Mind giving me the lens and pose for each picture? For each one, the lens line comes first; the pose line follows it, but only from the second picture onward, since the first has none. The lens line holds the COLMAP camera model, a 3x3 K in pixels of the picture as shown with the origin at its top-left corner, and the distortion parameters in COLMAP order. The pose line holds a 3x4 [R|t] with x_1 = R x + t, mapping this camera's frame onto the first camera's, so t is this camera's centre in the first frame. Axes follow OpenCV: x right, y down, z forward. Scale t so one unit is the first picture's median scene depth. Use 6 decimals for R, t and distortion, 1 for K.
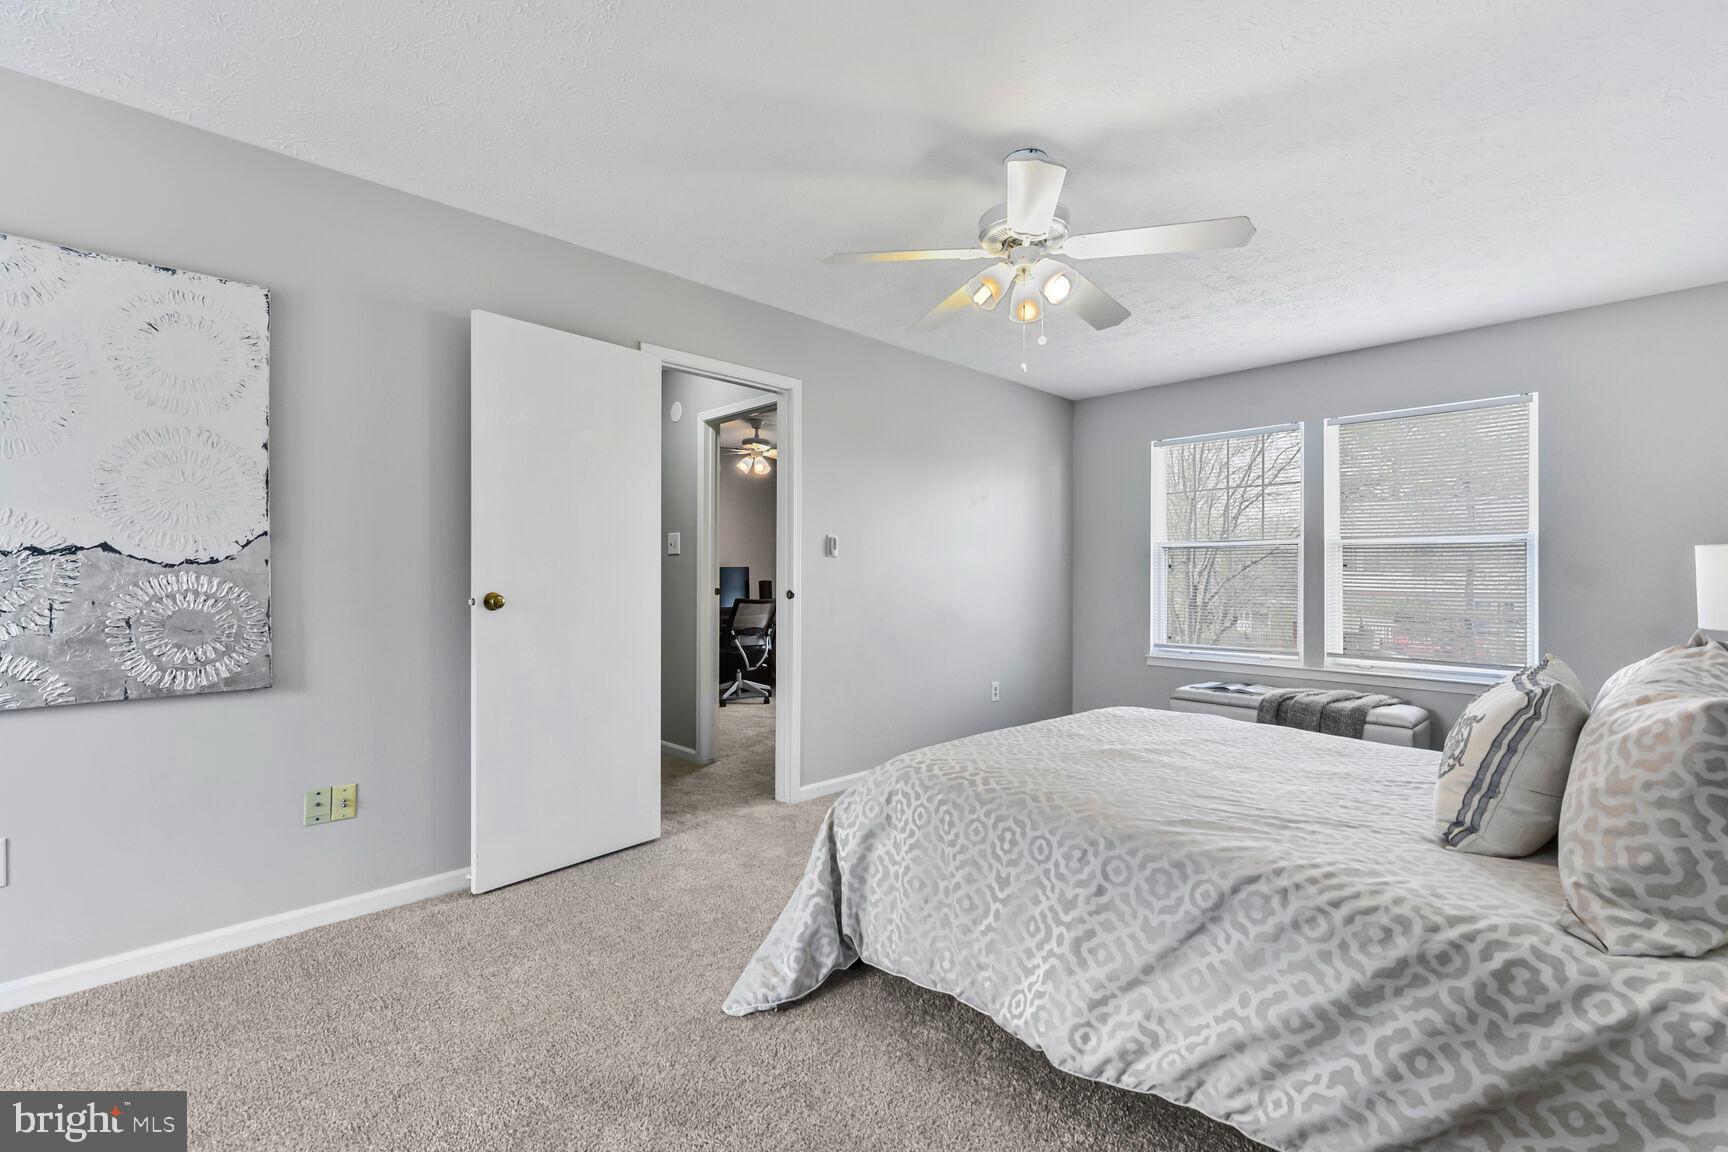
lens RADIAL K [[757.1, 0, 862.0], [0, 757.1, 575.8], [0, 0, 1]] dist [-0.013255, -0.000021]
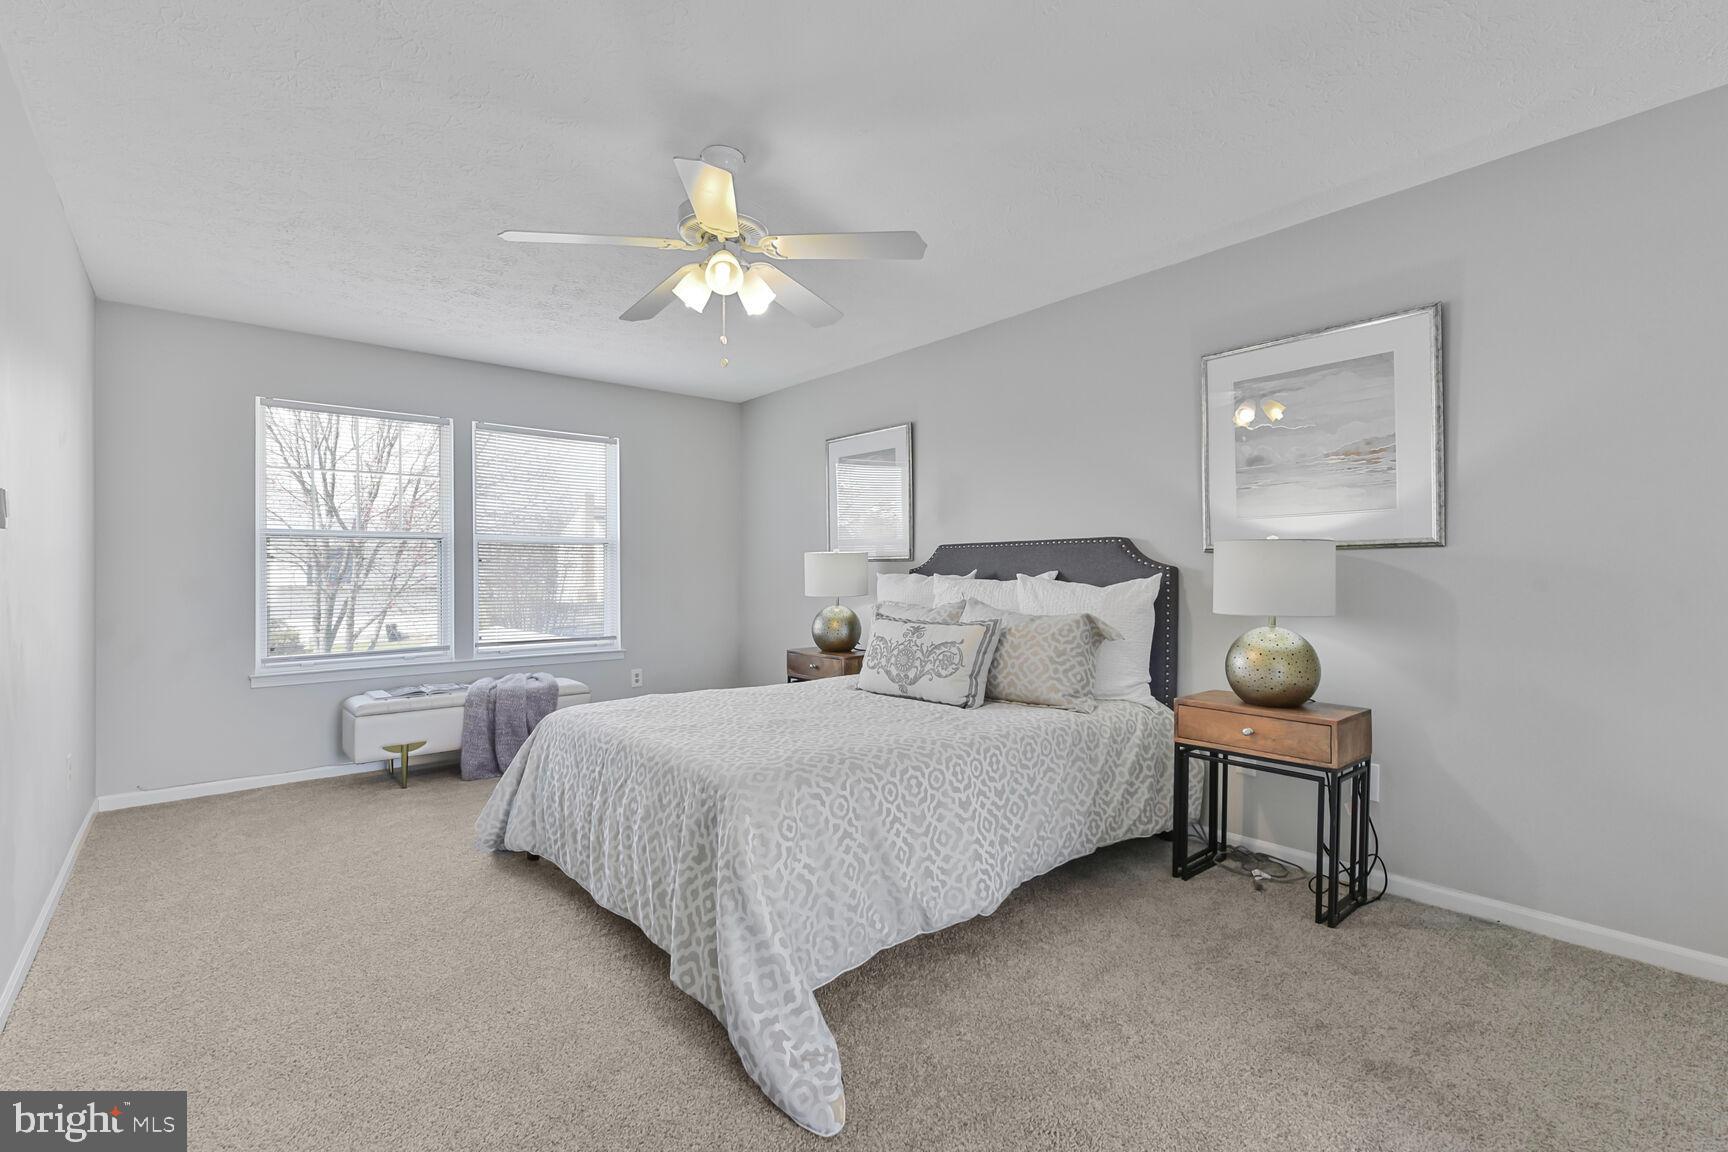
lens RADIAL K [[757.1, 0, 862.5], [0, 757.1, 572.8], [0, 0, 1]] dist [-0.013255, -0.000021]
pose [[0.071410, -0.006398, 0.997427, -0.971984], [0.004905, 0.999970, 0.006063, -0.001100], [-0.997435, 0.004460, 0.071440, 0.940356]]
